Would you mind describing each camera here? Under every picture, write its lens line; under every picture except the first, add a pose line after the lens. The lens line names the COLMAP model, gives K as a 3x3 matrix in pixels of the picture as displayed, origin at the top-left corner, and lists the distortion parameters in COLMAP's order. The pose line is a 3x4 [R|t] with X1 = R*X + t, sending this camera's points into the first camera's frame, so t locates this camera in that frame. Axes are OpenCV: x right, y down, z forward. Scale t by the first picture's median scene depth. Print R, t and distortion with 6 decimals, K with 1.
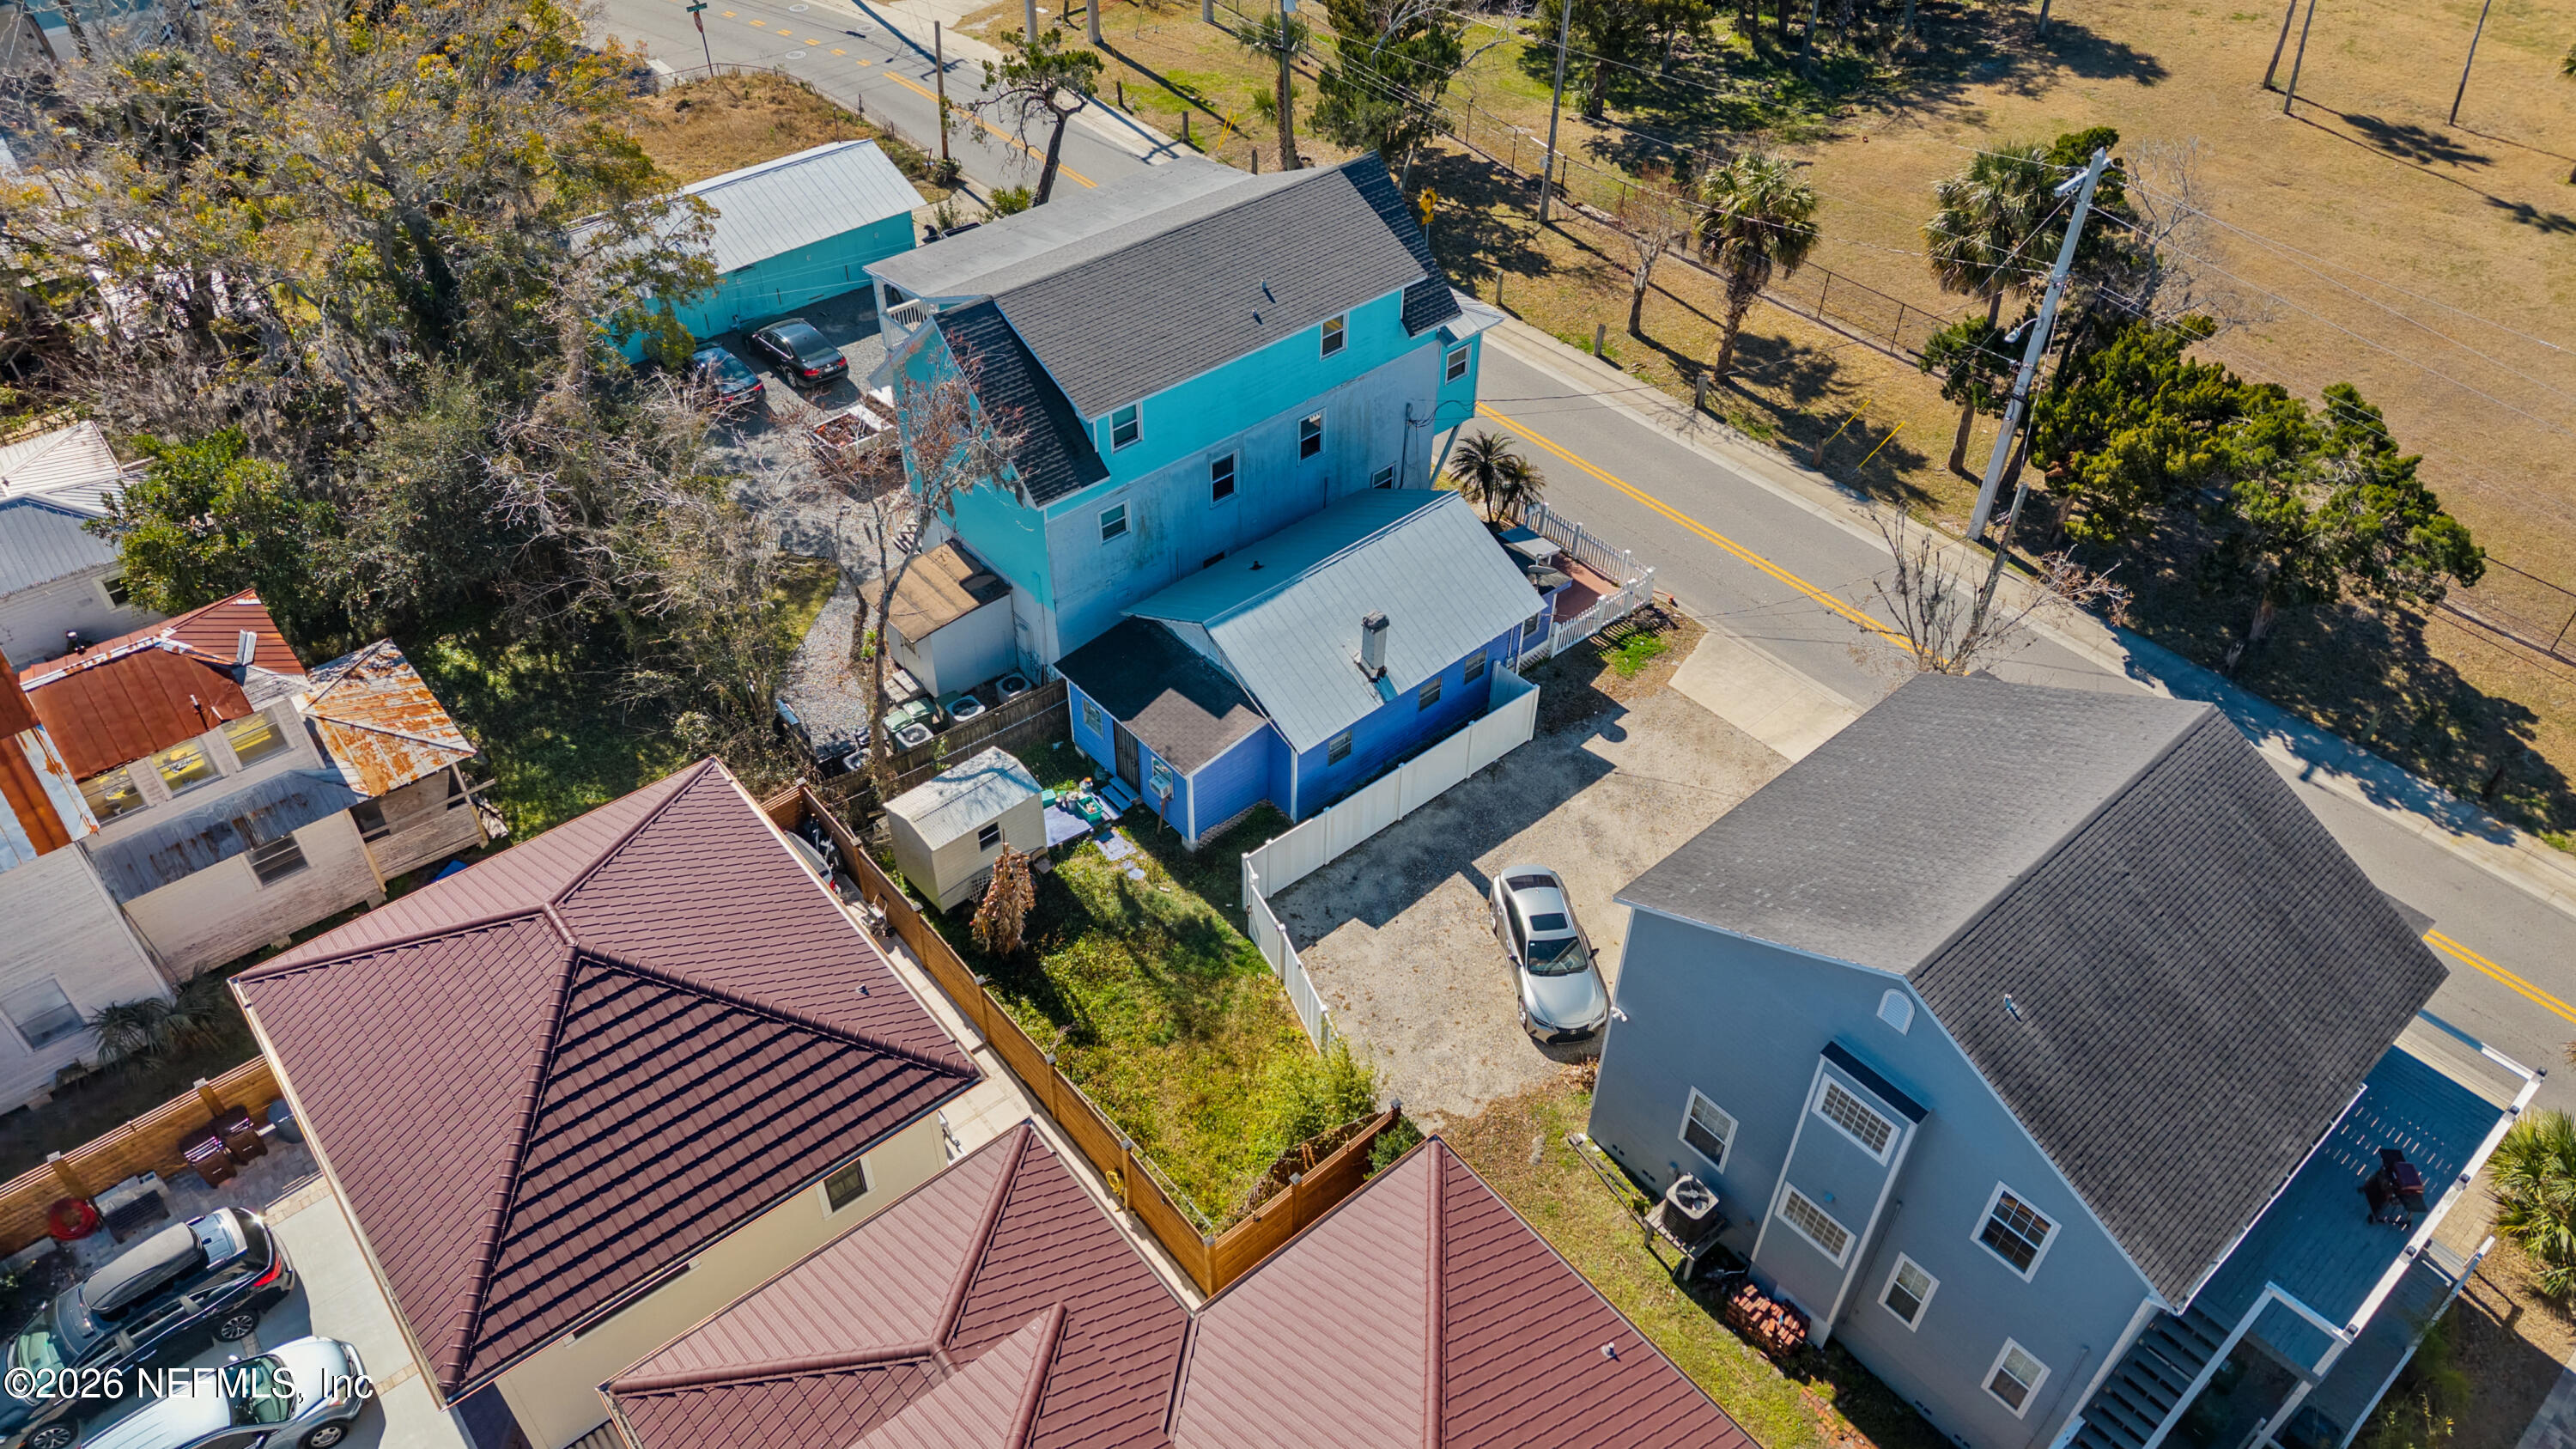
lens RADIAL K [[1719.4, 0, 1288.0], [0, 1719.4, 724.5], [0, 0, 1]] dist [0.000205, -0.000254]
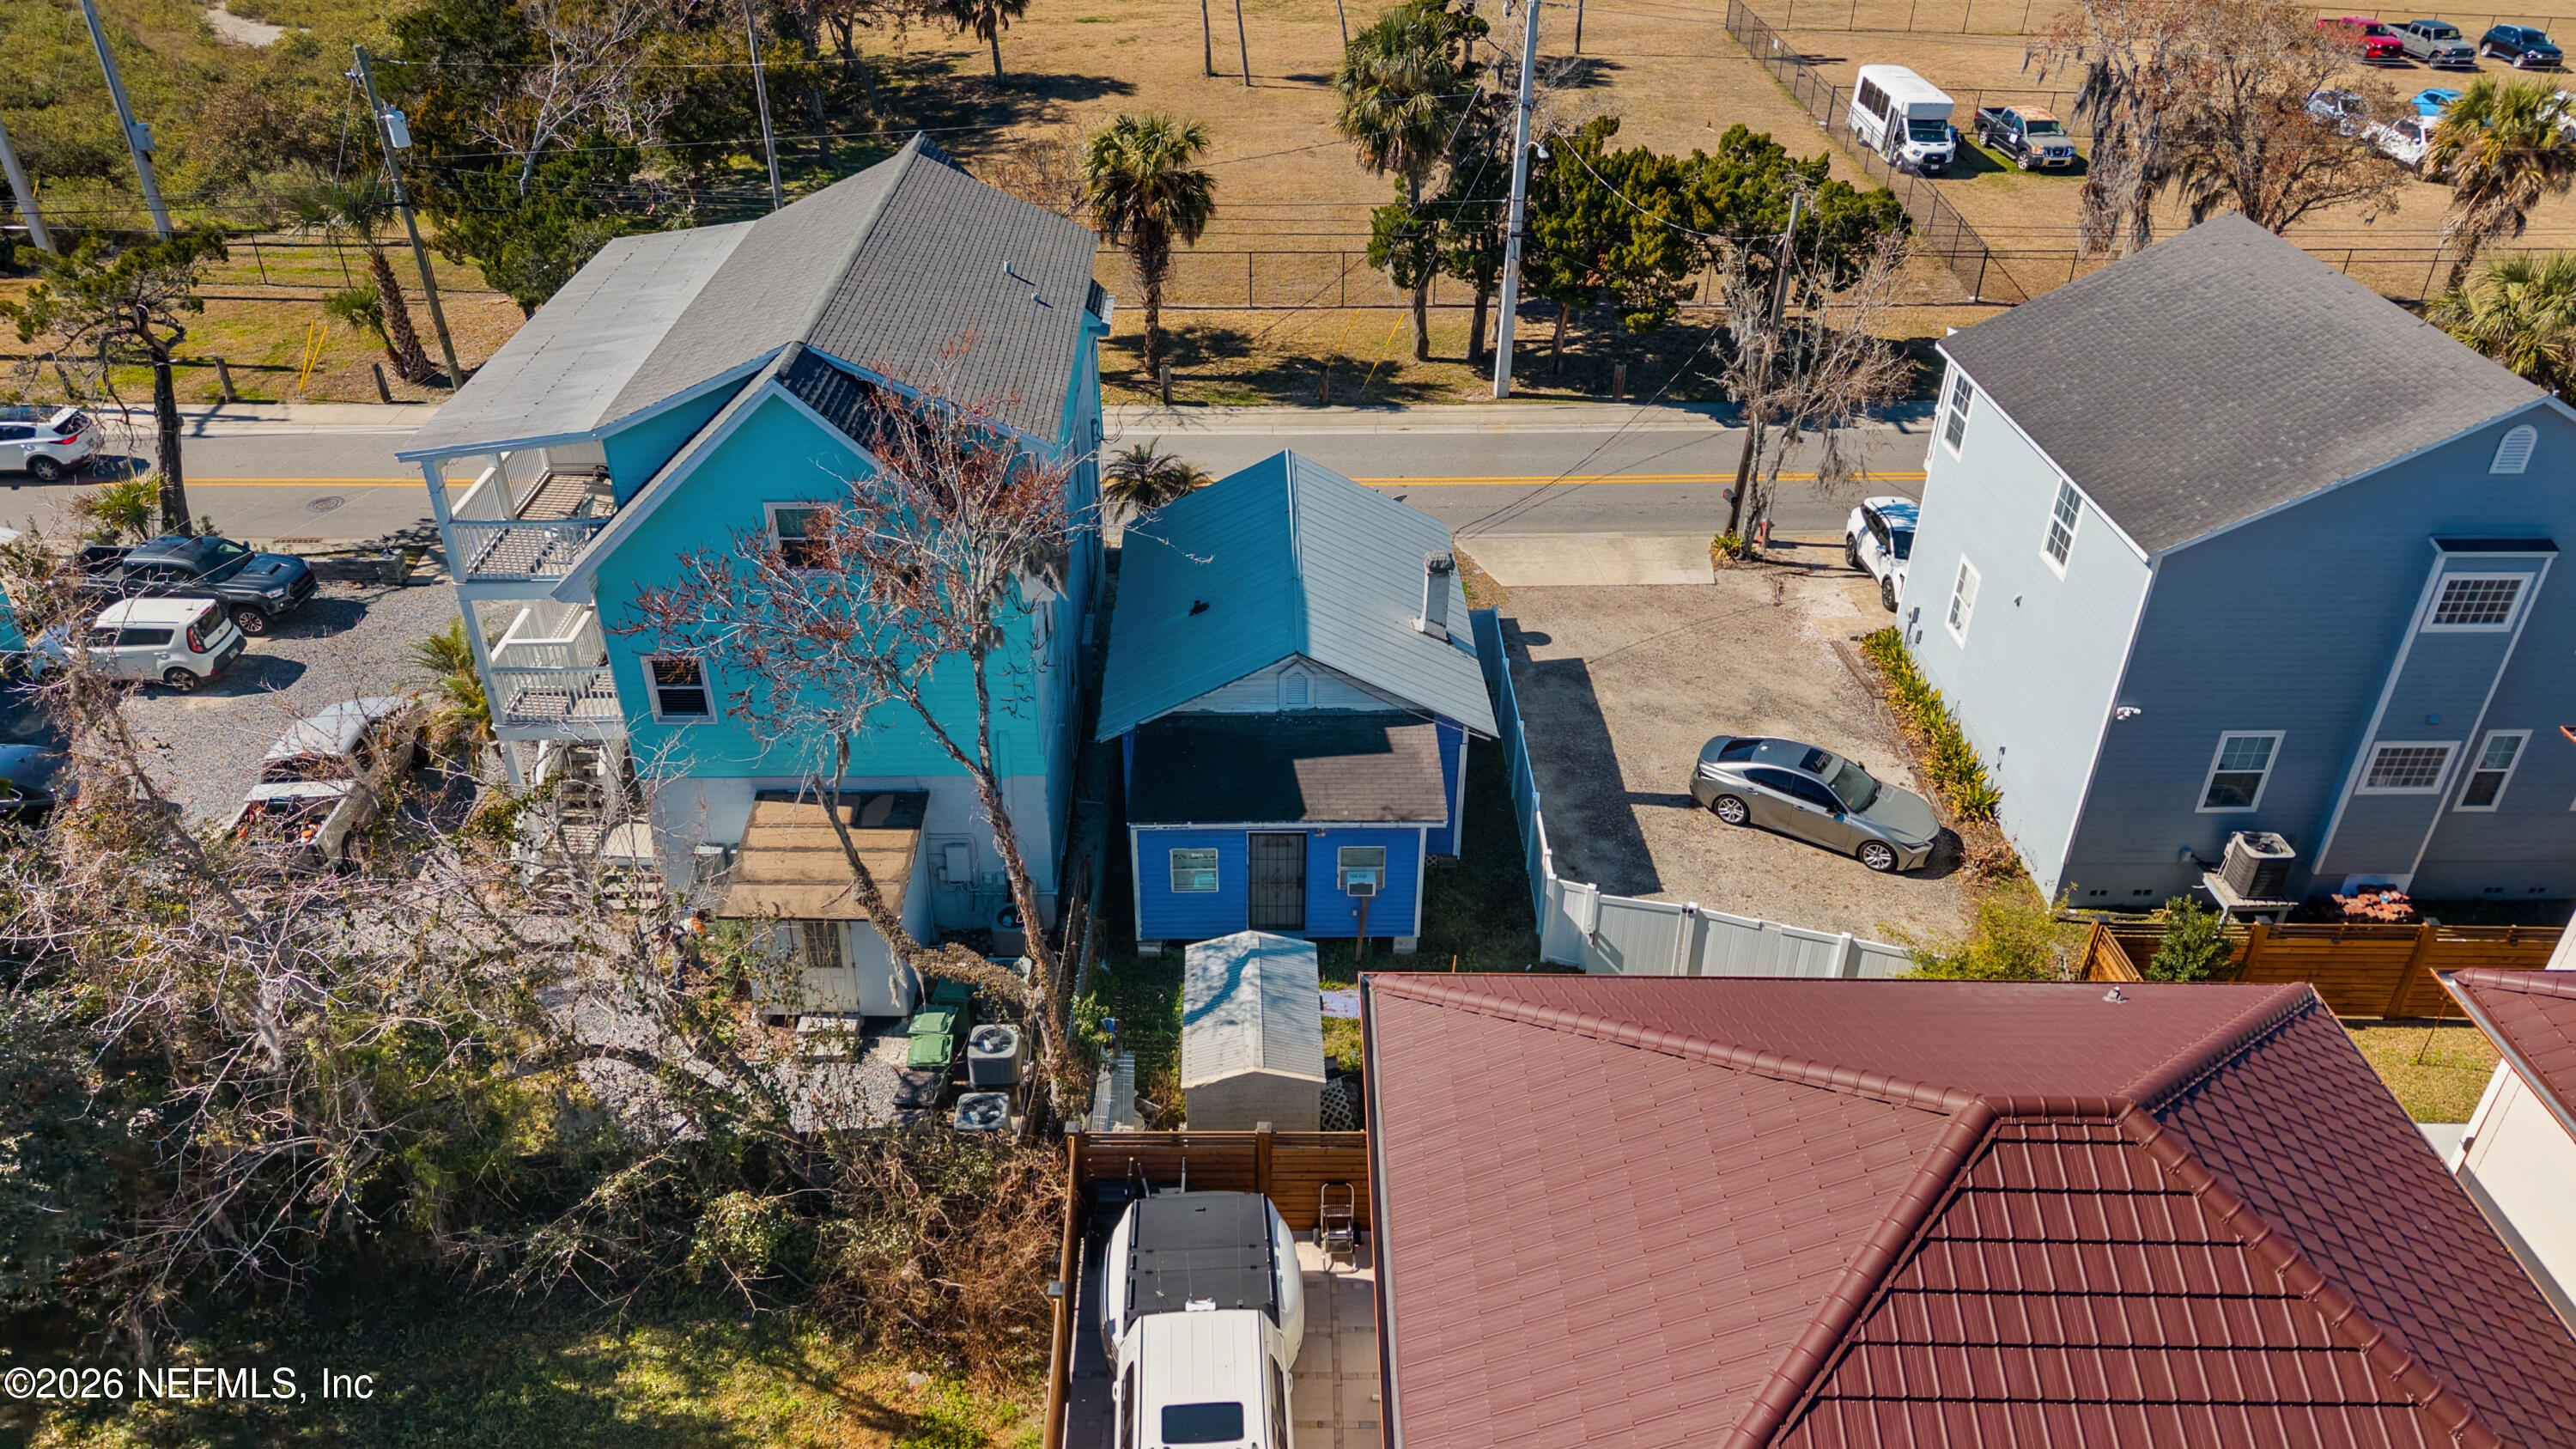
lens RADIAL K [[1761.5, 0, 1288.0], [0, 1761.5, 724.5], [0, 0, 1]] dist [0.024925, -0.000479]
pose [[0.640107, -0.414257, 0.647035, -0.407932], [0.516449, 0.855526, 0.036821, -0.046594], [-0.568809, 0.310591, 0.761571, 0.340517]]
